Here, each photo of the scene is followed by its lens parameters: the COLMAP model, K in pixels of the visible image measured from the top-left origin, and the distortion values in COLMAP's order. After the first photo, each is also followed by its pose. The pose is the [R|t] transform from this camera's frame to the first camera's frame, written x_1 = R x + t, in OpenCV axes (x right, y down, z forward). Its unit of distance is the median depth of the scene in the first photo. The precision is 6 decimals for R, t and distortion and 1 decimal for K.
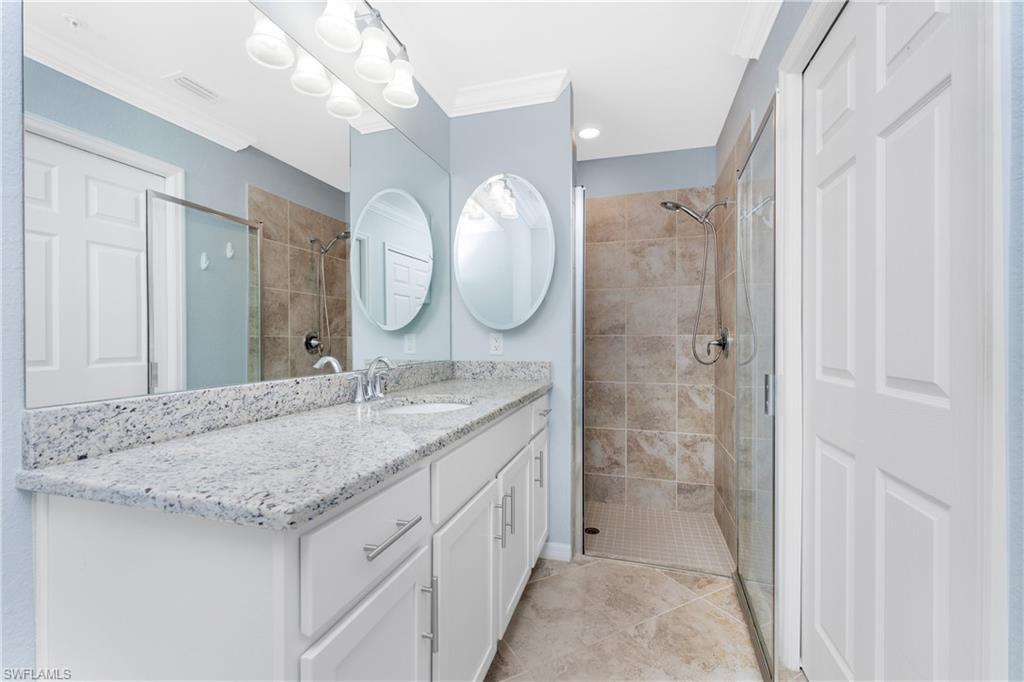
lens RADIAL K [[412.3, 0, 510.6], [0, 412.3, 342.5], [0, 0, 1]] dist [0.003466, 0.000214]
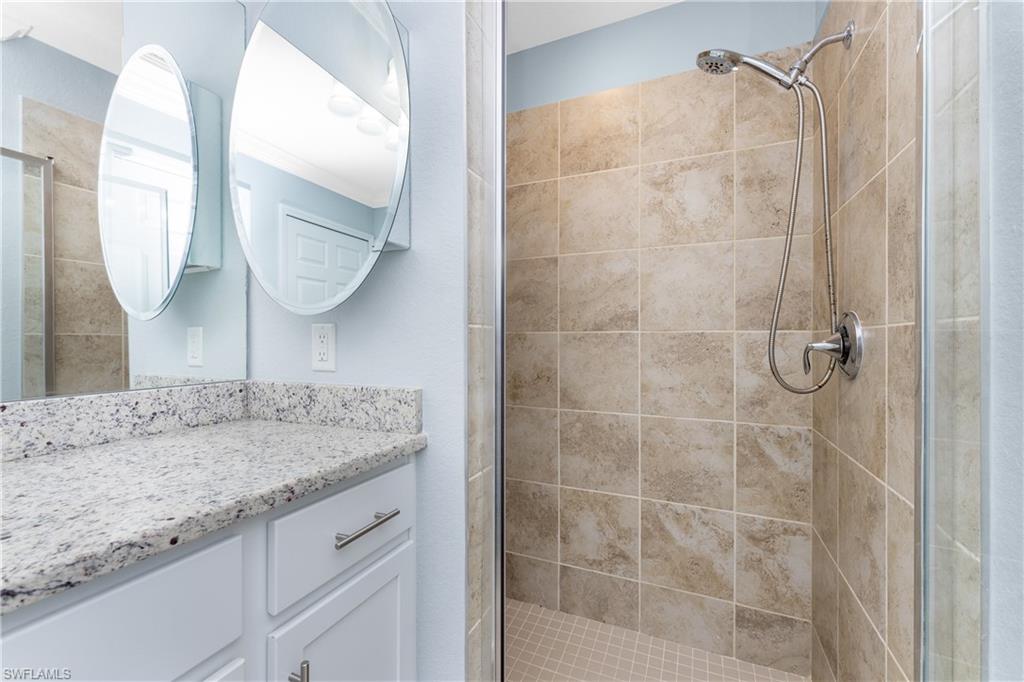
lens RADIAL K [[412.3, 0, 510.6], [0, 412.3, 342.5], [0, 0, 1]] dist [0.003466, 0.000214]
pose [[0.991300, 0.001050, -0.131620, 0.183048], [-0.001257, 0.999998, -0.001490, -0.001470], [0.131618, 0.001643, 0.991299, 0.426194]]
